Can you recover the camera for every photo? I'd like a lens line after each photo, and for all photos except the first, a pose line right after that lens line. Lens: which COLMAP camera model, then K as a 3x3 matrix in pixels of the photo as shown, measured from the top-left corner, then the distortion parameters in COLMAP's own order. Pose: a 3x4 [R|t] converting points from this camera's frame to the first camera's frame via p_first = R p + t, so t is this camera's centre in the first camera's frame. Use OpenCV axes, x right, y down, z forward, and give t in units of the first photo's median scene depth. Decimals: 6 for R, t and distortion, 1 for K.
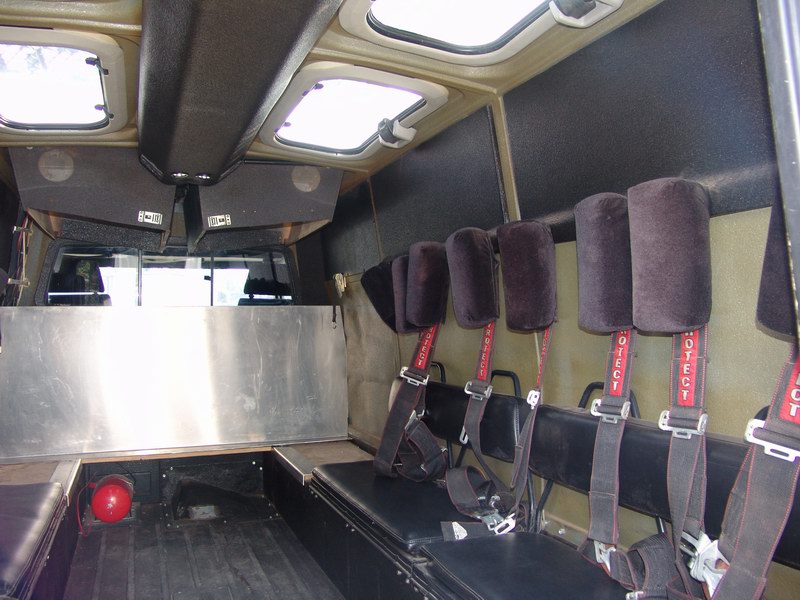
lens RADIAL K [[673.4, 0, 400.0], [0, 673.4, 300.0], [0, 0, 1]] dist [-0.158188, 0.136041]
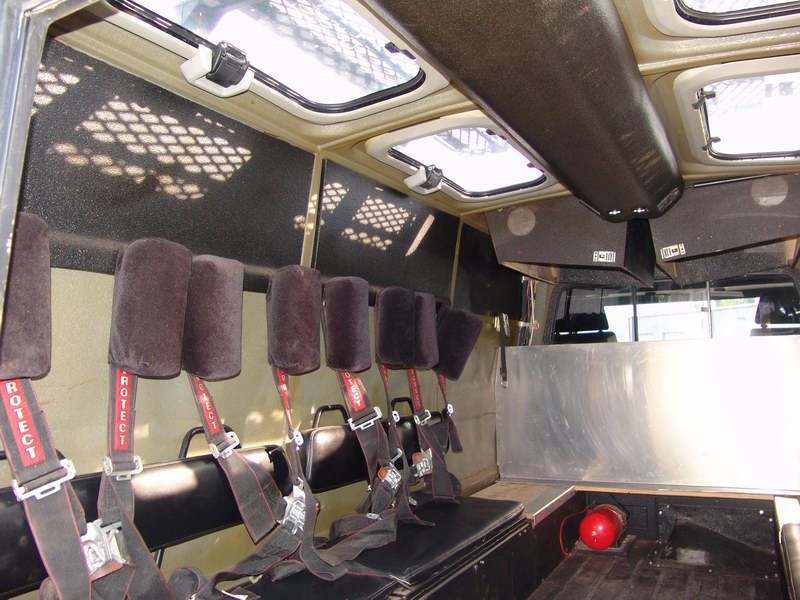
lens RADIAL K [[673.4, 0, 400.0], [0, 673.4, 300.0], [0, 0, 1]] dist [-0.158188, 0.136041]
pose [[0.640283, -0.078559, -0.764112, 0.187318], [0.036813, 0.996752, -0.071630, 0.005550], [0.767257, 0.017734, 0.641095, 0.075042]]
